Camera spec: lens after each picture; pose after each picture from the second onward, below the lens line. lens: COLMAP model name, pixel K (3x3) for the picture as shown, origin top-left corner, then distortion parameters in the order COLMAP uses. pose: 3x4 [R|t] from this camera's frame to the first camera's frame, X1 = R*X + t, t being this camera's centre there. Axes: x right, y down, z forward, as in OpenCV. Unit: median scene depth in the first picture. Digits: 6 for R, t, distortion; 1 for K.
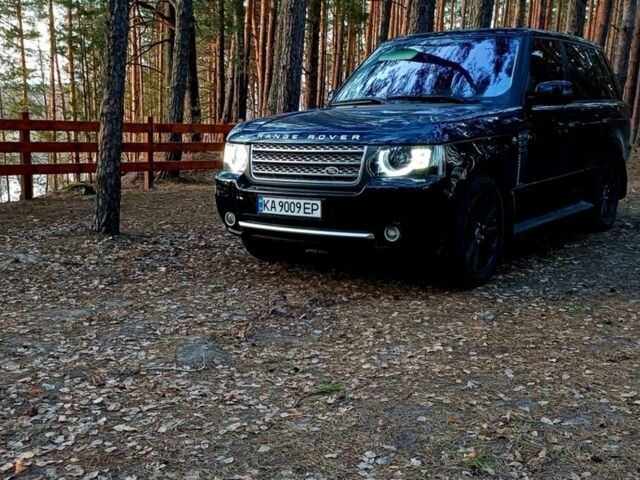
lens RADIAL K [[749.6, 0, 320.0], [0, 749.6, 240.0], [0, 0, 1]] dist [0.157131, -0.280983]
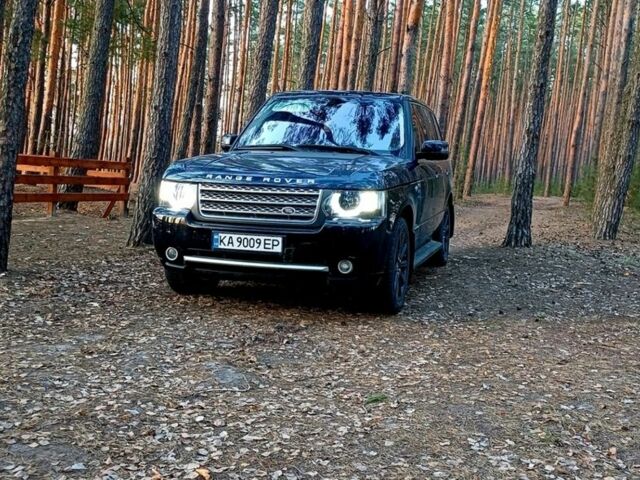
lens RADIAL K [[749.6, 0, 320.0], [0, 749.6, 240.0], [0, 0, 1]] dist [0.157131, -0.280983]
pose [[0.939898, 0.007968, 0.341361, -0.312857], [0.009248, 0.998767, -0.048777, 0.006065], [-0.341329, 0.049002, 0.938666, -0.056149]]
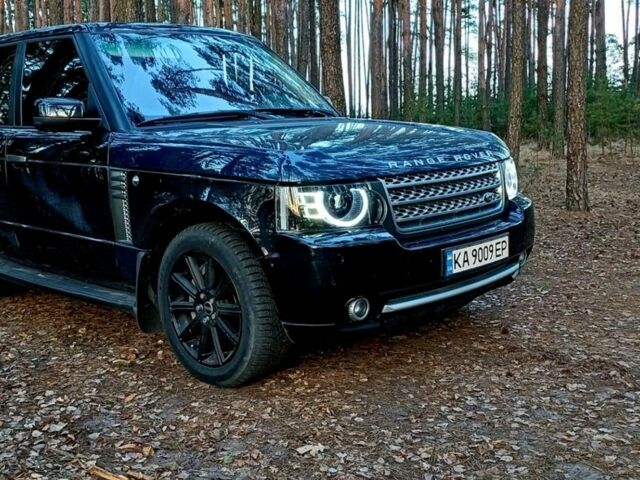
lens RADIAL K [[749.6, 0, 320.0], [0, 749.6, 240.0], [0, 0, 1]] dist [0.157131, -0.280983]
pose [[0.154074, -0.158236, 0.975306, -0.766021], [0.199104, 0.971816, 0.126216, -0.178891], [-0.967791, 0.174741, 0.181237, 1.011474]]
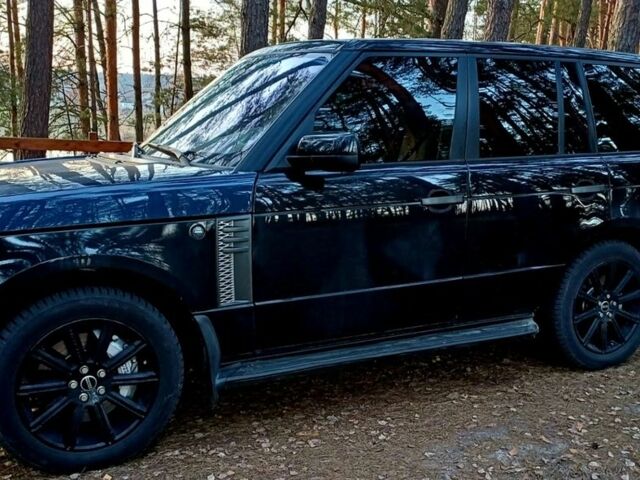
lens RADIAL K [[716.8, 0, 342.7], [0, 716.8, 241.0], [0, 0, 1]] dist [0.070733, -0.008223]
pose [[0.886336, 0.073295, -0.457206, 0.678068], [-0.081659, 0.996659, 0.001471, -0.147644], [0.455786, 0.036031, 0.889360, 0.591208]]
